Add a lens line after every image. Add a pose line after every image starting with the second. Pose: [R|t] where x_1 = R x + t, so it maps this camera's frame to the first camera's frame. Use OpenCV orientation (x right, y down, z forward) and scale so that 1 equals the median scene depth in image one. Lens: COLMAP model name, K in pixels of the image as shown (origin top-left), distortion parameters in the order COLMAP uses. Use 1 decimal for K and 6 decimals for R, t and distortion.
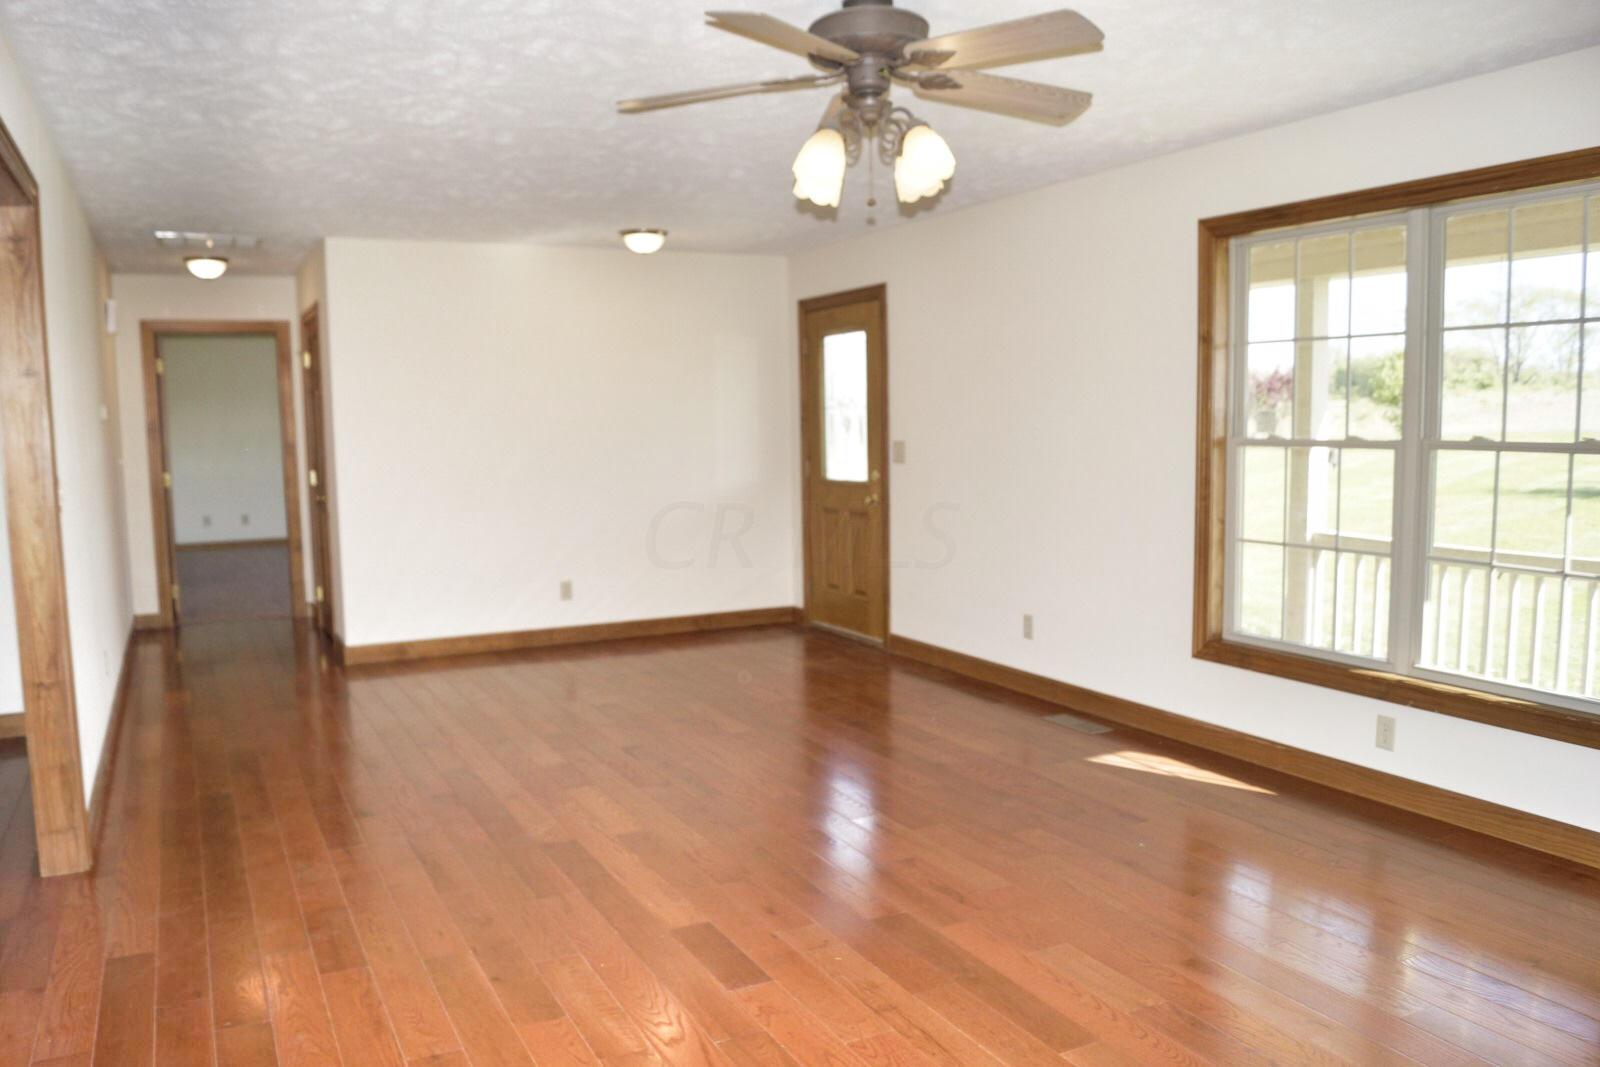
lens RADIAL K [[1238.4, 0, 772.9], [0, 1238.4, 550.0], [0, 0, 1]] dist [-0.082514, 0.015475]
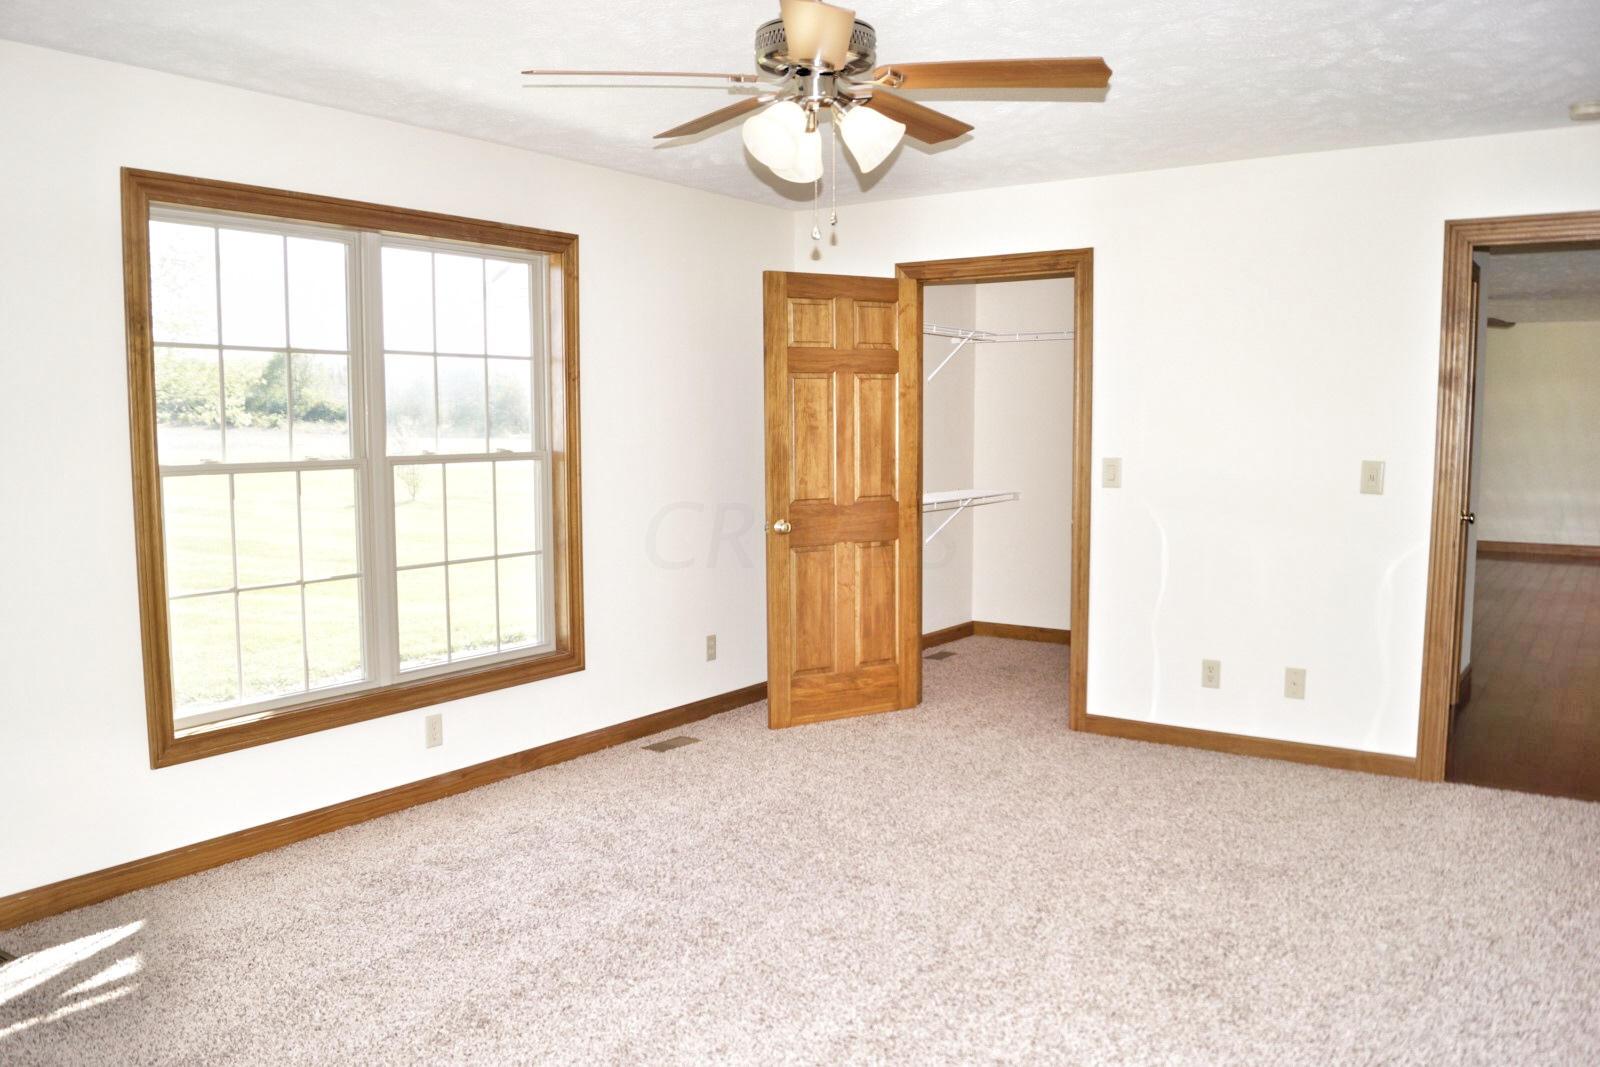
lens RADIAL K [[1268.4, 0, 800.0], [0, 1268.4, 533.5], [0, 0, 1]] dist [-0.006497, -0.001272]
pose [[-0.470728, -0.052643, 0.880707, -0.588888], [0.117892, 0.985514, 0.121919, -0.114956], [-0.874367, 0.161219, -0.457702, 1.178091]]
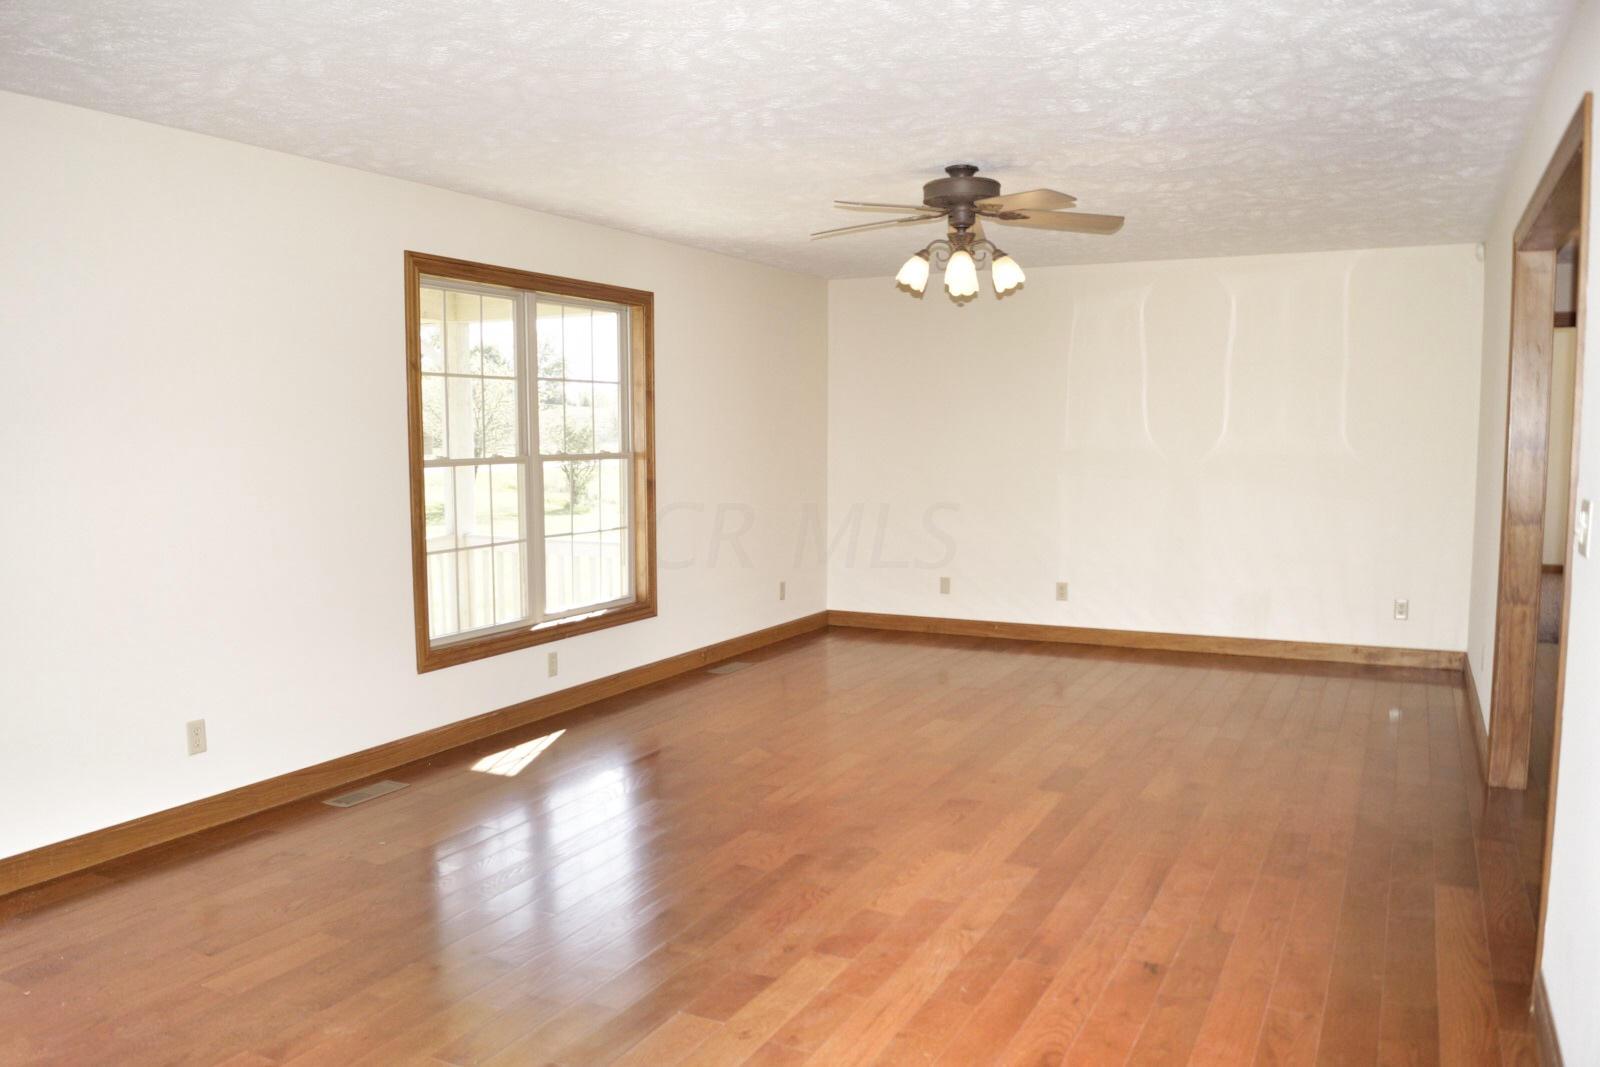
lens RADIAL K [[1227.4, 0, 800.0], [0, 1227.4, 533.5], [0, 0, 1]] dist [-0.081360, 0.013484]
pose [[-0.606222, -0.043411, 0.794110, -0.785470], [0.101257, 0.986170, 0.131209, -0.155479], [-0.788823, 0.159951, -0.593442, 1.598859]]
